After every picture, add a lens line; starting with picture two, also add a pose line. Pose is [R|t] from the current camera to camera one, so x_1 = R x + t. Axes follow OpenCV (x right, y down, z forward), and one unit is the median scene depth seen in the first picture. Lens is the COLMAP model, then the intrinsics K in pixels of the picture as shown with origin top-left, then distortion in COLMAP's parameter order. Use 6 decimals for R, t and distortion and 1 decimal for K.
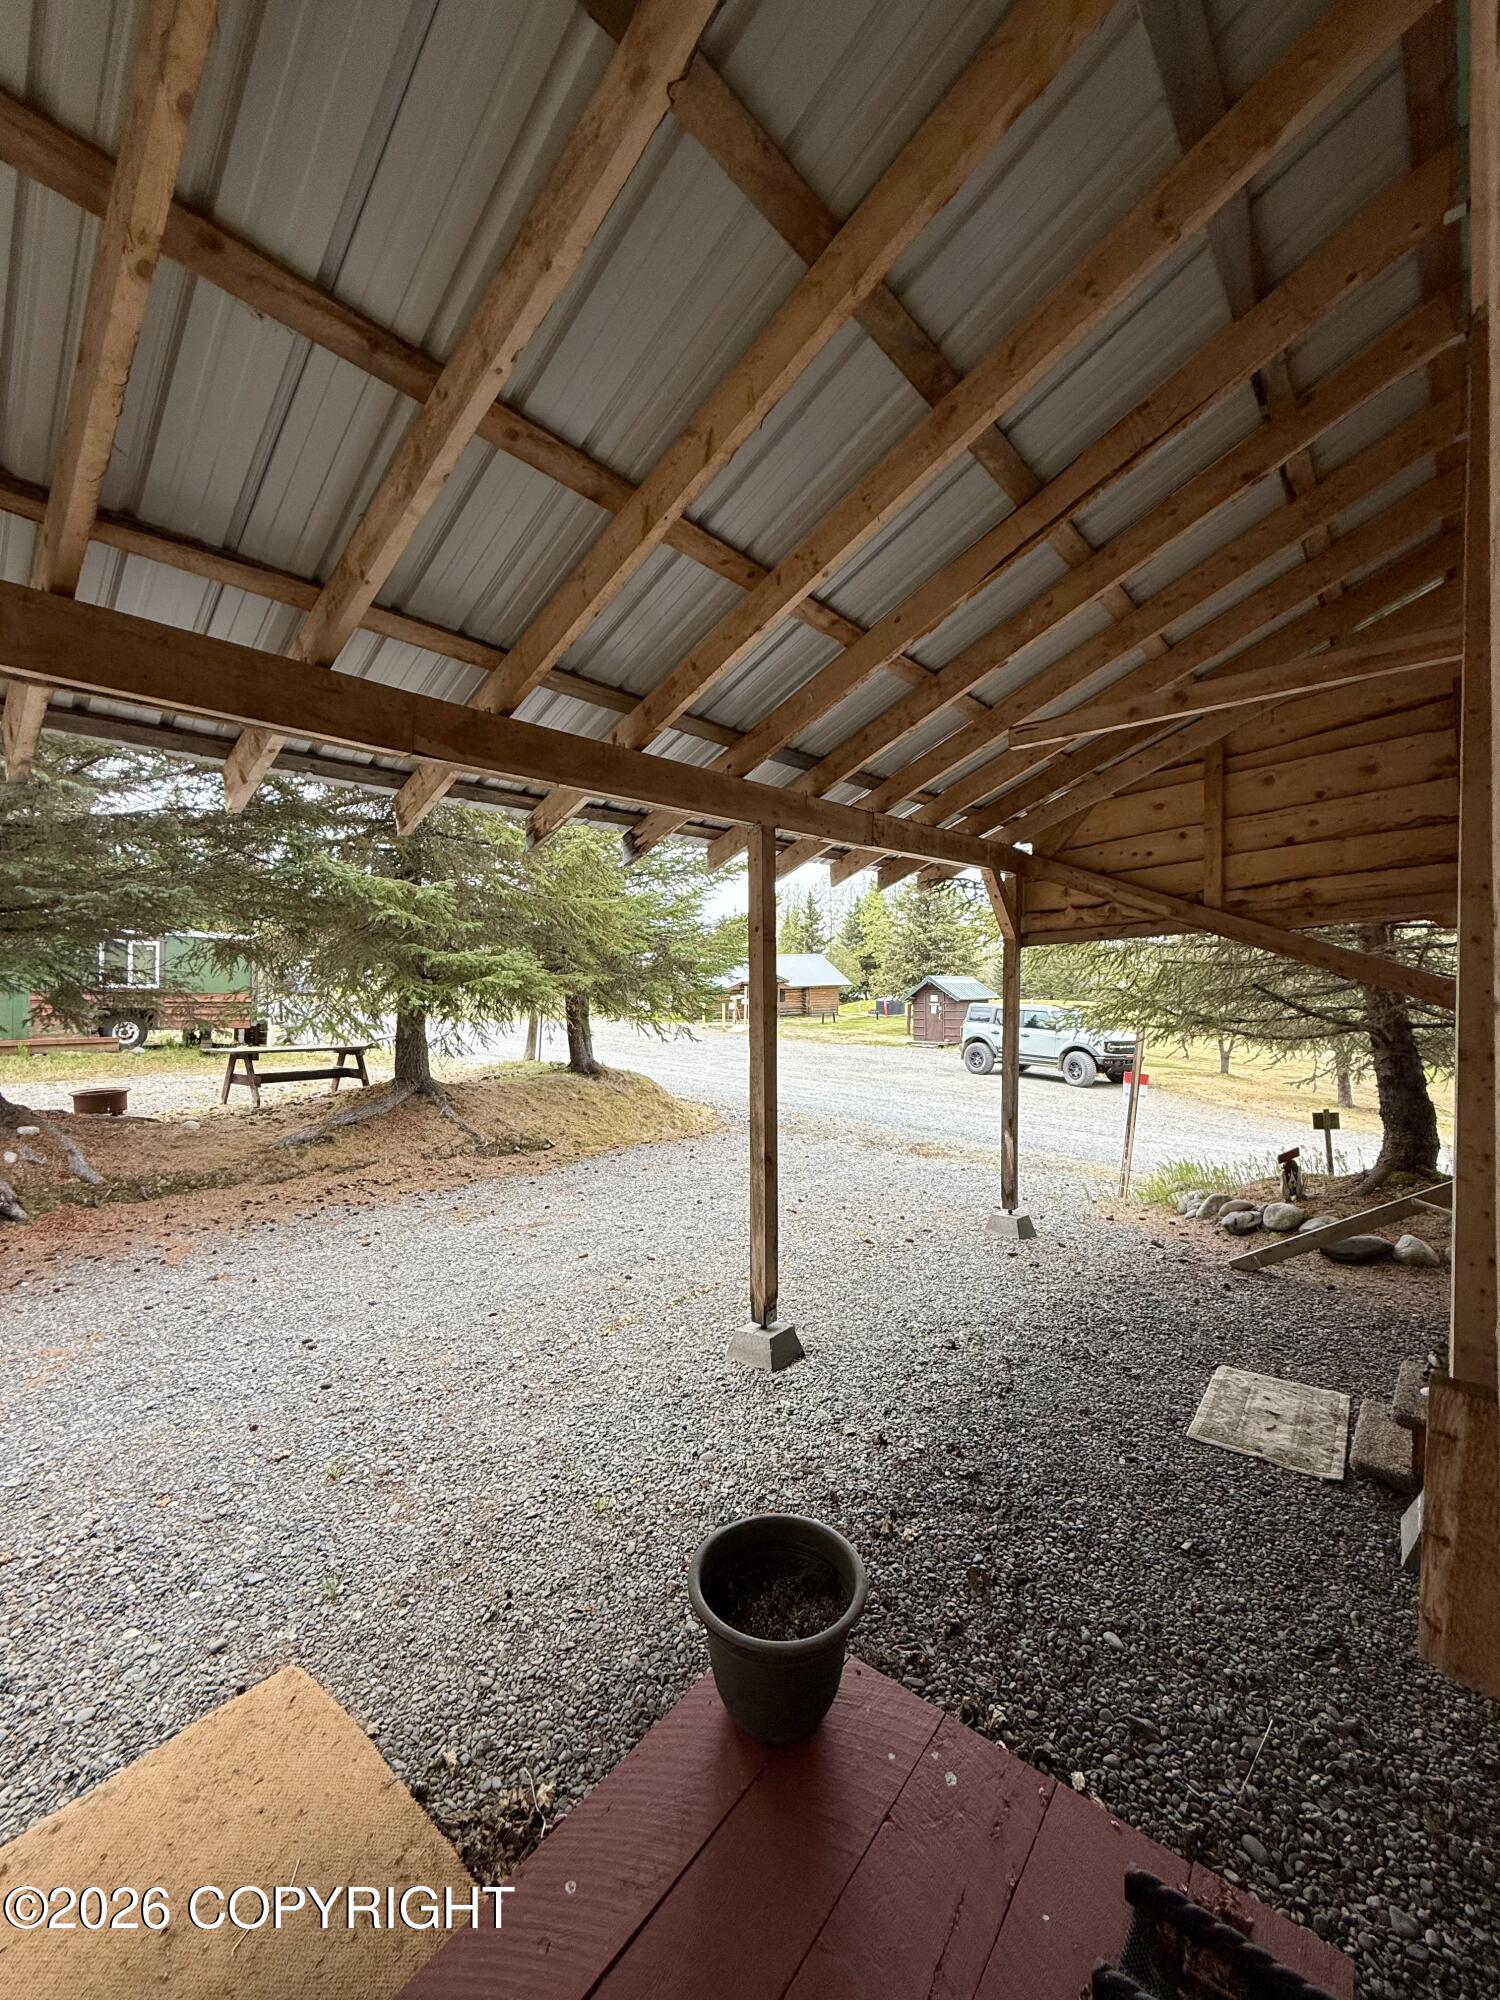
lens RADIAL K [[794.4, 0, 748.0], [0, 794.4, 1009.2], [0, 0, 1]] dist [0.000617, 0.000276]
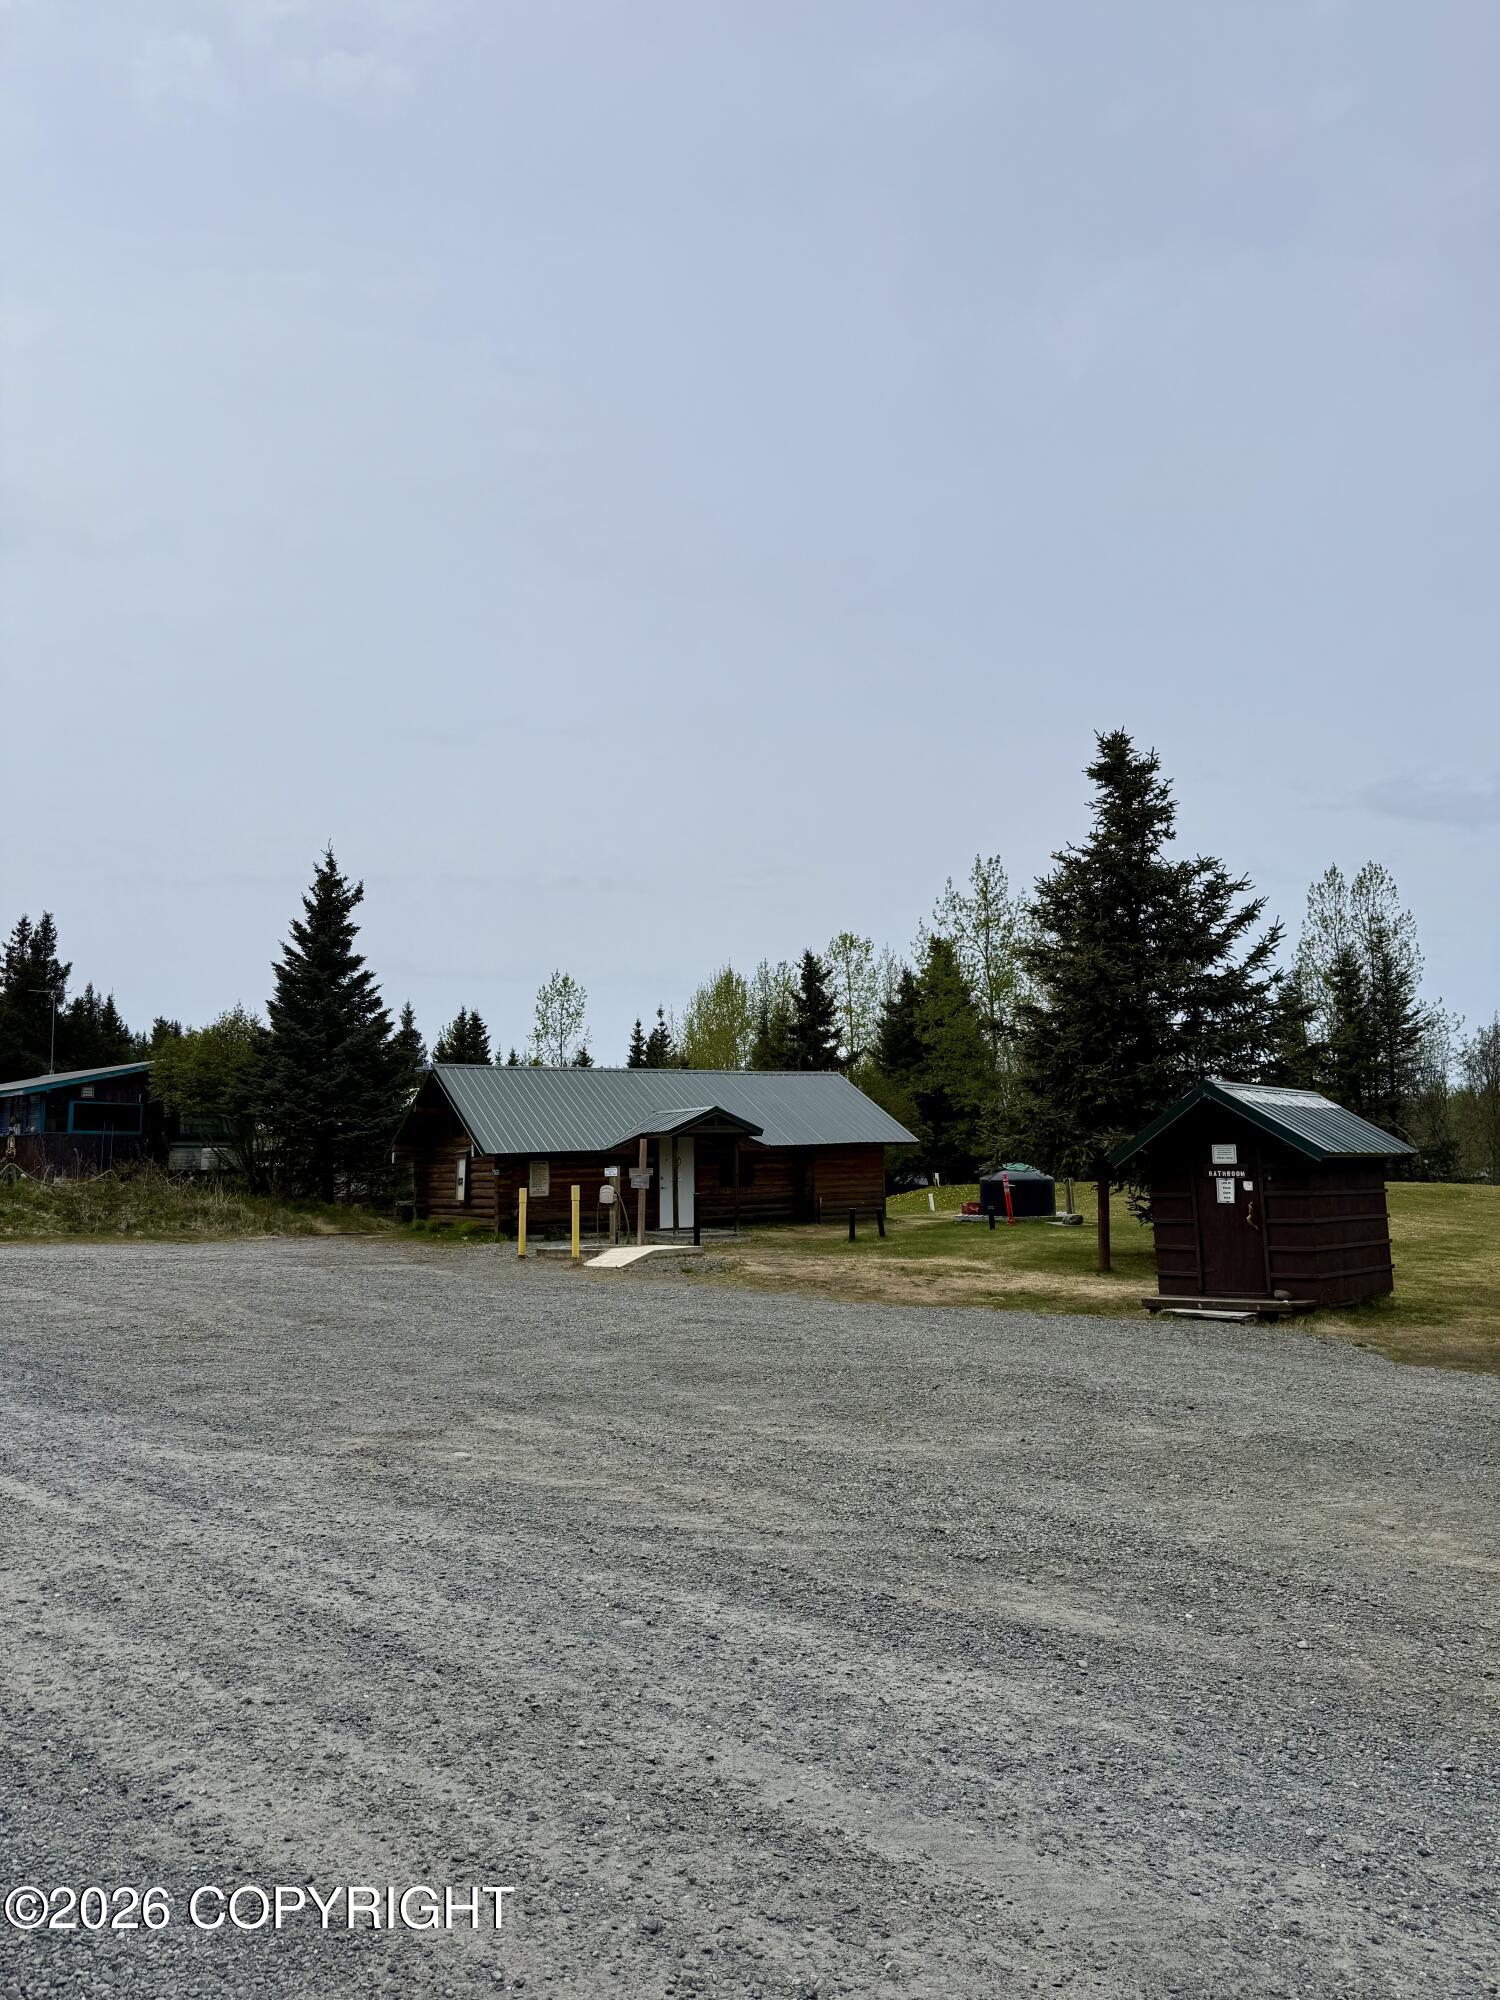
lens RADIAL K [[1371.4, 0, 749.3], [0, 1371.4, 996.4], [0, 0, 1]] dist [0.003938, -0.020837]
pose [[0.999312, -0.004457, 0.036807, 0.020932], [0.010250, 0.987265, -0.158752, 0.005939], [-0.035631, 0.159020, 0.986632, 0.324163]]
